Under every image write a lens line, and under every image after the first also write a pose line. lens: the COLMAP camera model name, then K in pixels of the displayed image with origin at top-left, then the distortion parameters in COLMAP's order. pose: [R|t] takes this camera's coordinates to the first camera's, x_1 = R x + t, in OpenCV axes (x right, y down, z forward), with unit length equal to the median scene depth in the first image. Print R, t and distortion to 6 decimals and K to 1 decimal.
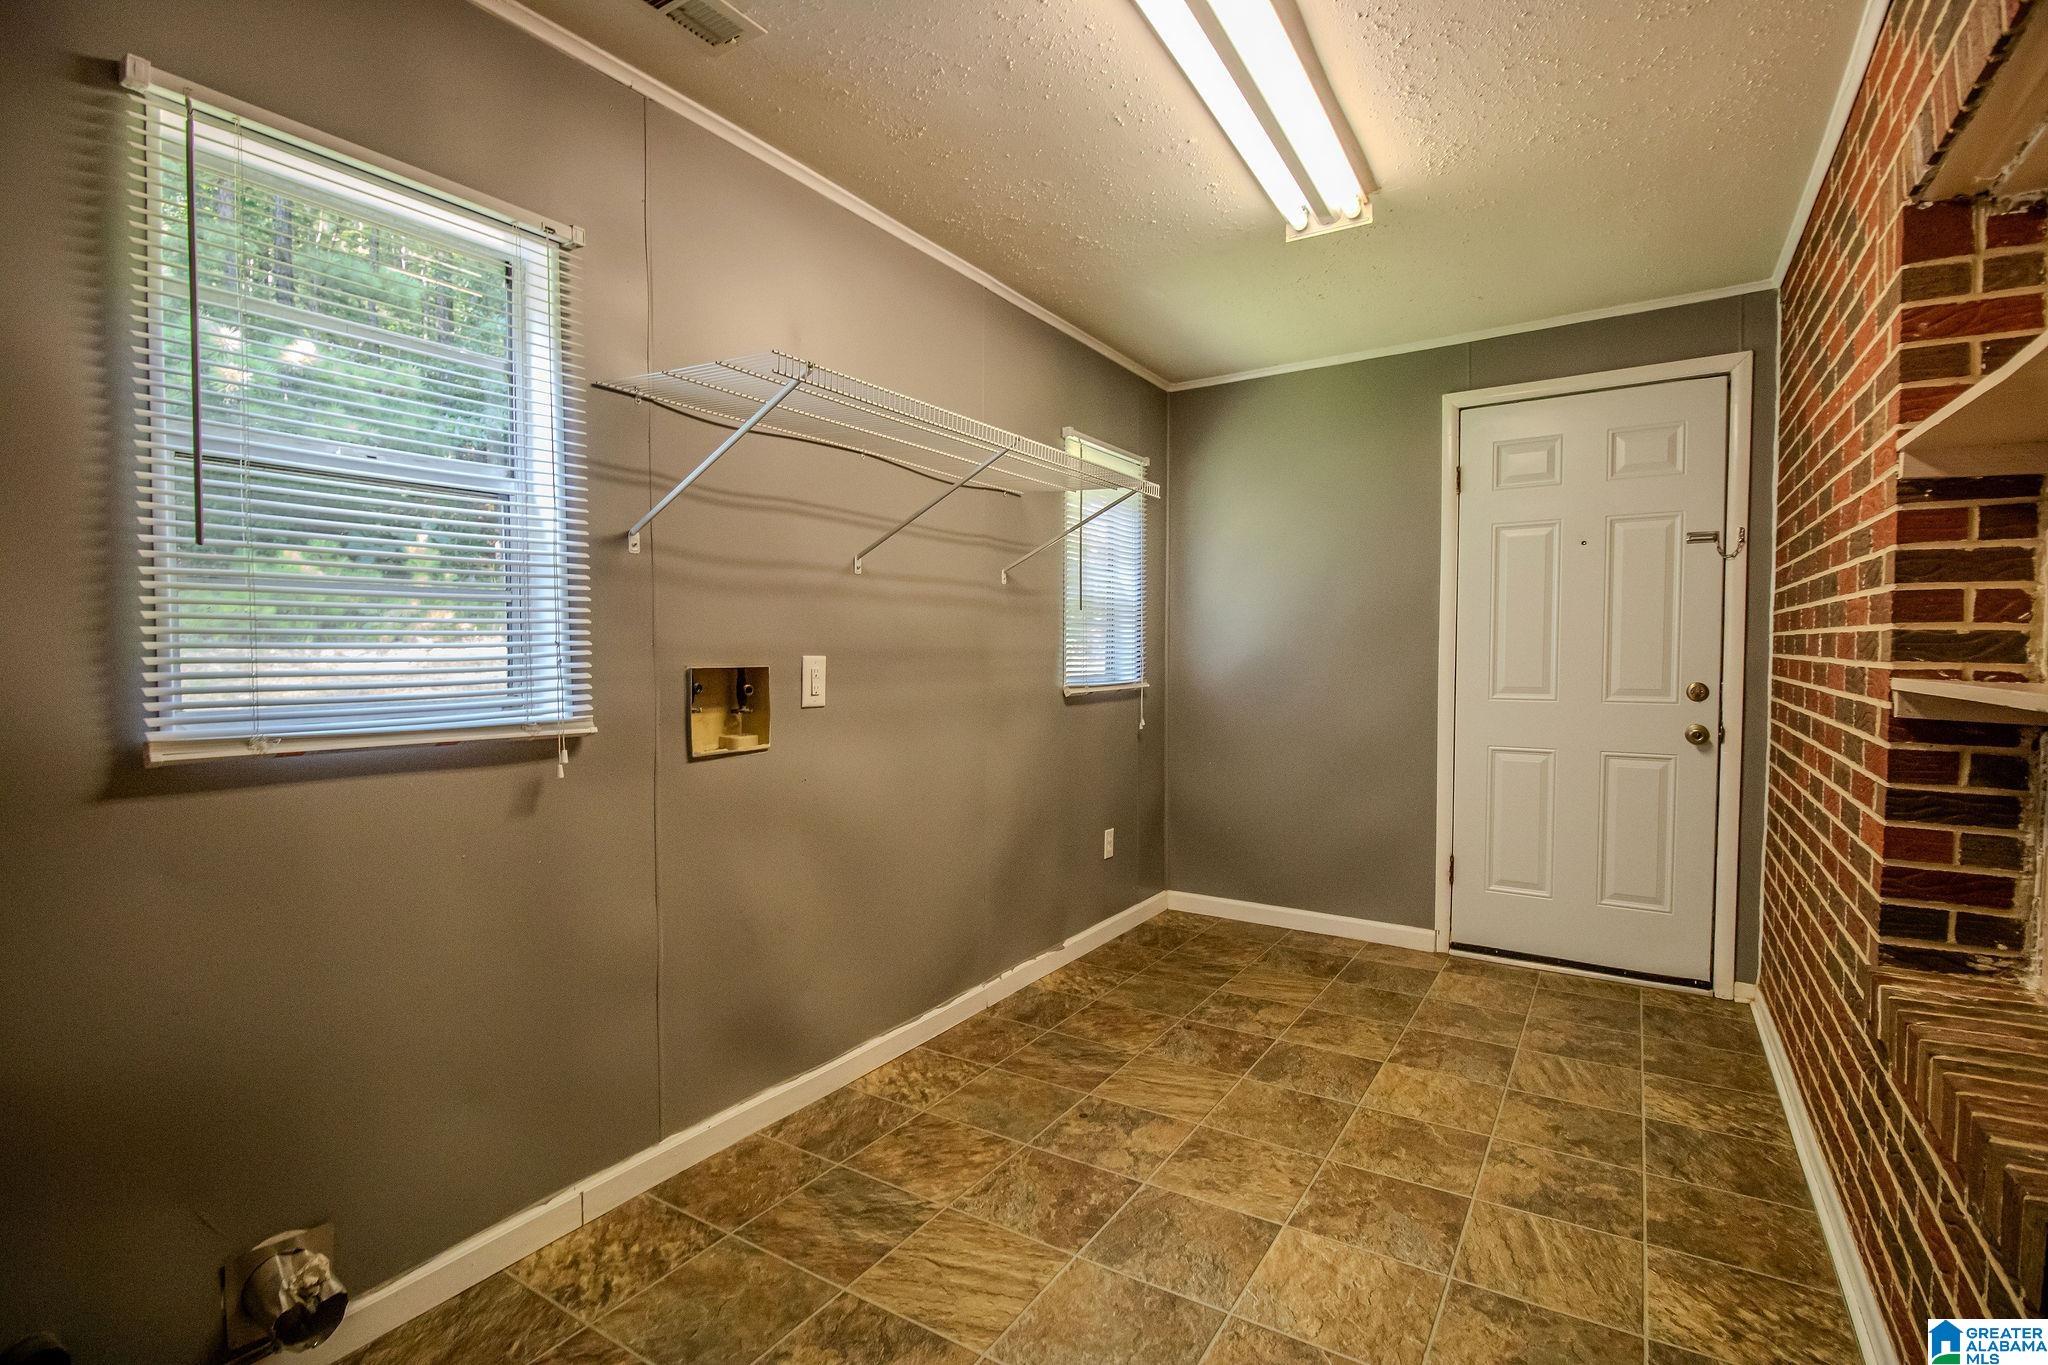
lens RADIAL K [[957.3, 0, 1020.6], [0, 957.3, 681.8], [0, 0, 1]] dist [-0.001013, -0.012003]
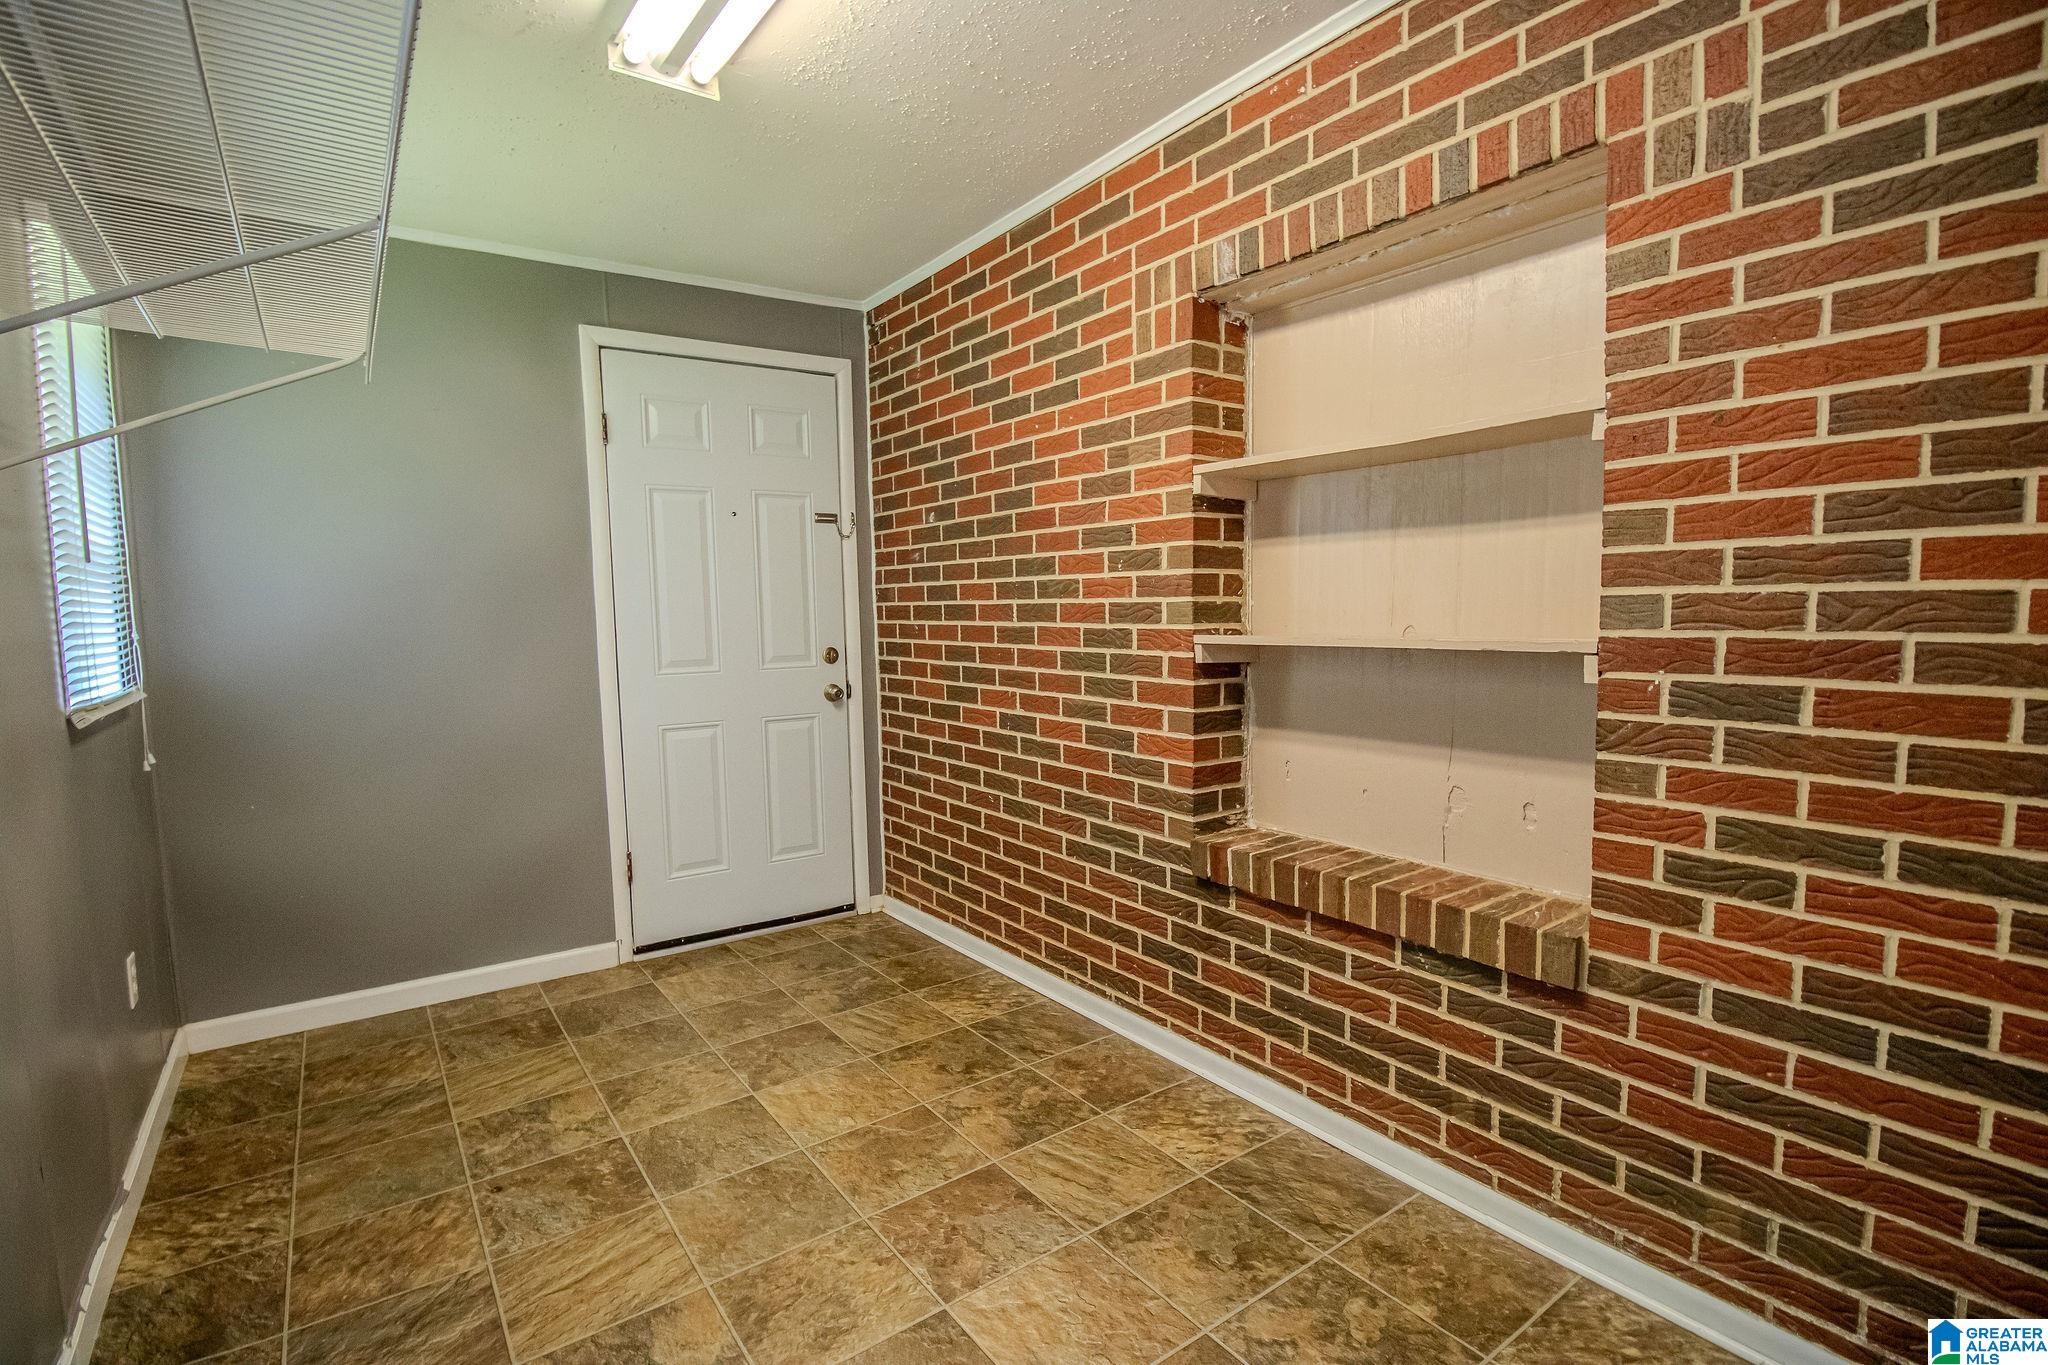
lens RADIAL K [[957.3, 0, 1026.8], [0, 957.3, 684.8], [0, 0, 1]] dist [-0.001013, -0.012003]
pose [[0.367977, -0.081488, 0.926258, -0.363310], [0.048602, 0.996476, 0.068357, -0.028931], [-0.928564, 0.019865, 0.370640, 0.506957]]
